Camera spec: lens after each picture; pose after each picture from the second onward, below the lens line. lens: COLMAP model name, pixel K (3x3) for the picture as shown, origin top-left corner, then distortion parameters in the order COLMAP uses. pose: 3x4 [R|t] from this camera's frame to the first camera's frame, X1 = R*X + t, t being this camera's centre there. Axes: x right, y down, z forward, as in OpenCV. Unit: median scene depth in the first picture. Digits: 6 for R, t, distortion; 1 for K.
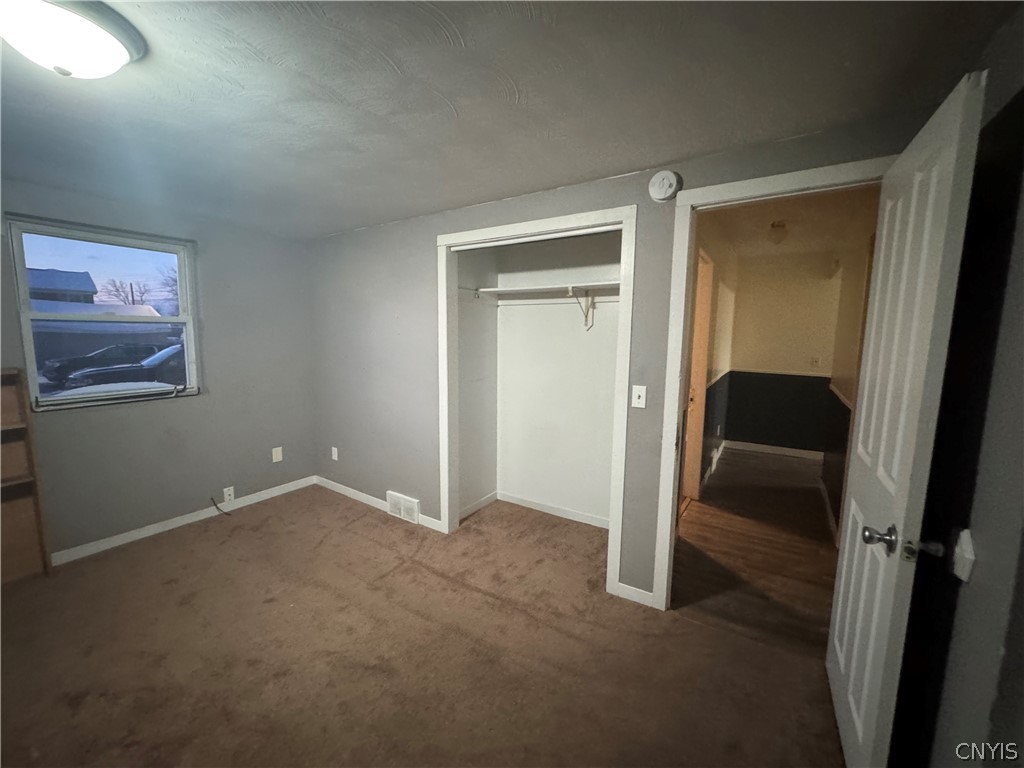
lens RADIAL K [[411.7, 0, 512.0], [0, 411.7, 384.0], [0, 0, 1]] dist [-0.010816, 0.000326]
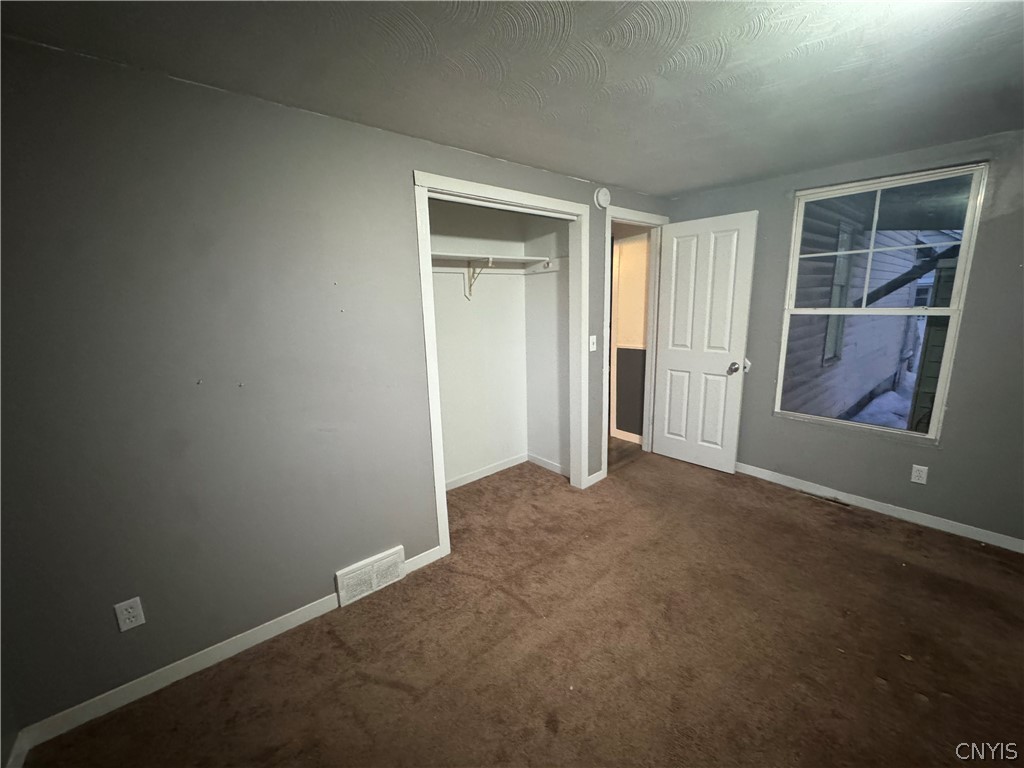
lens RADIAL K [[408.1, 0, 512.0], [0, 408.1, 384.0], [0, 0, 1]] dist [-0.001225, -0.000001]
pose [[0.280076, -0.209500, 0.936839, -0.888416], [0.149030, 0.973554, 0.173156, -0.094436], [-0.948339, 0.091120, 0.303890, 0.658473]]
